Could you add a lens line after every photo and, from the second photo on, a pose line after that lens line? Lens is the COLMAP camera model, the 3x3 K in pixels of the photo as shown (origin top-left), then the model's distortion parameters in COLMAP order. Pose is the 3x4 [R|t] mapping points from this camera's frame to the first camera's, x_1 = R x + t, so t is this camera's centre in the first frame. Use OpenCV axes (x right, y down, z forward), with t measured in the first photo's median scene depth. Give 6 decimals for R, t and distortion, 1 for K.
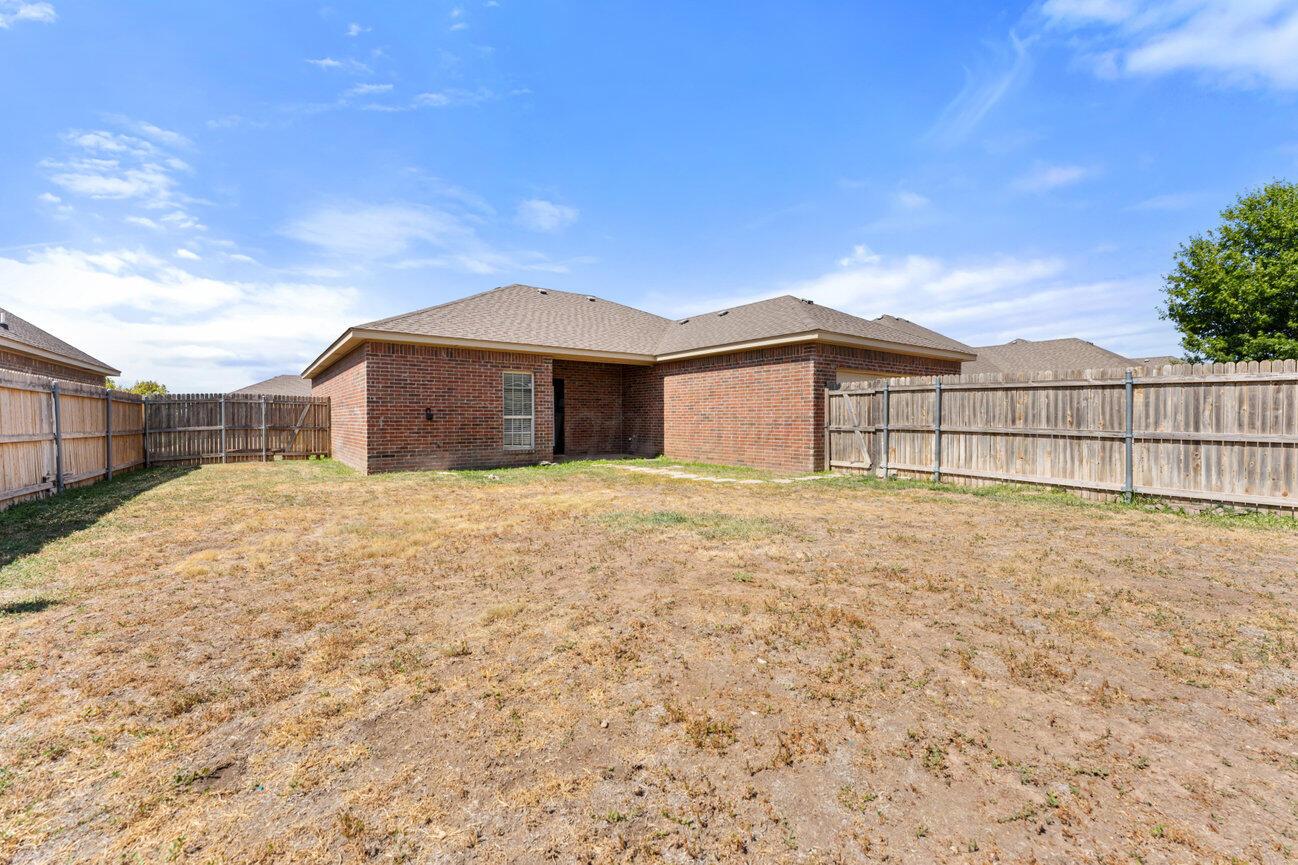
lens RADIAL K [[530.1, 0, 656.9], [0, 530.1, 422.0], [0, 0, 1]] dist [0.000734, -0.000596]
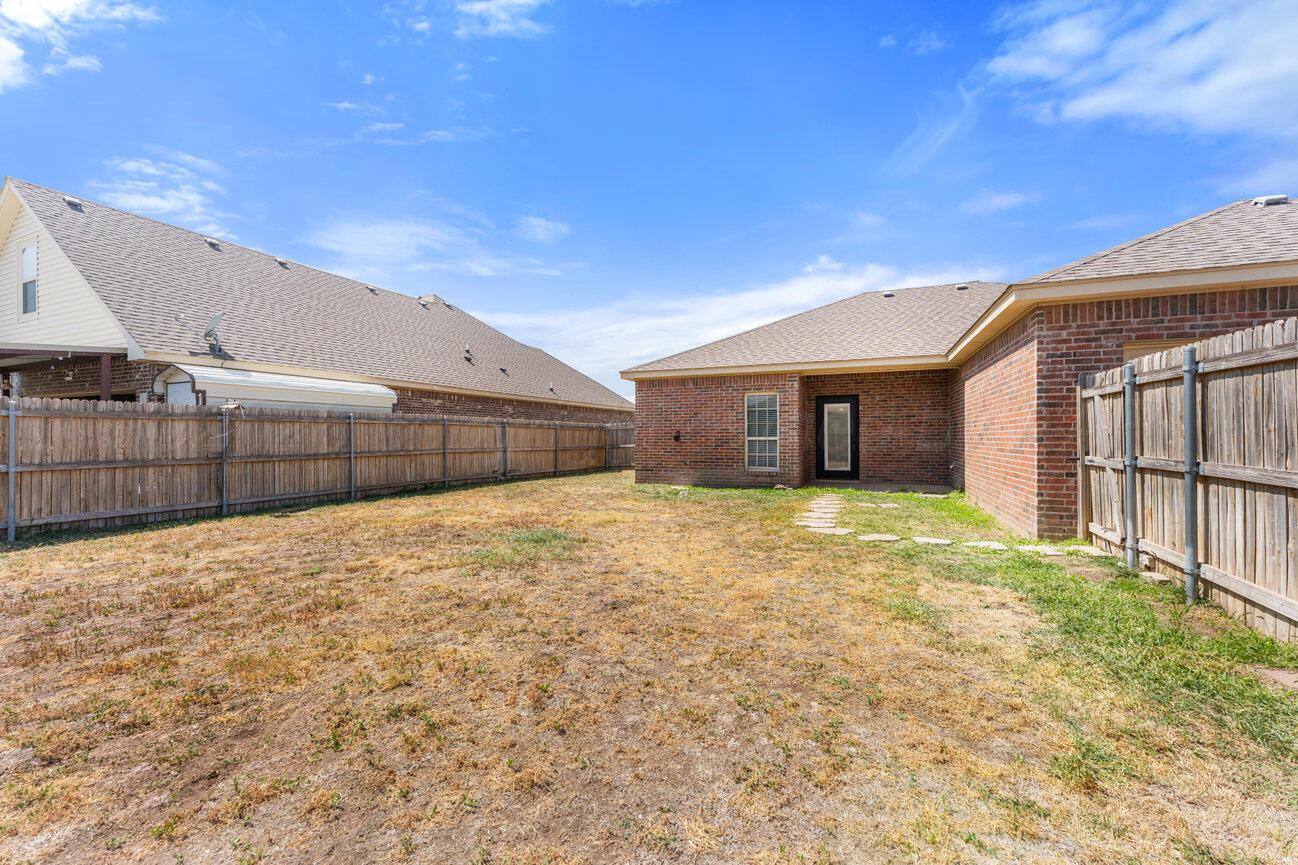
lens RADIAL K [[530.1, 0, 647.7], [0, 530.1, 436.1], [0, 0, 1]] dist [0.000734, -0.000596]
pose [[0.506197, -0.003356, -0.862411, 0.563823], [-0.005614, 0.999958, -0.007186, -0.006826], [0.862400, 0.008479, 0.506157, 0.361627]]
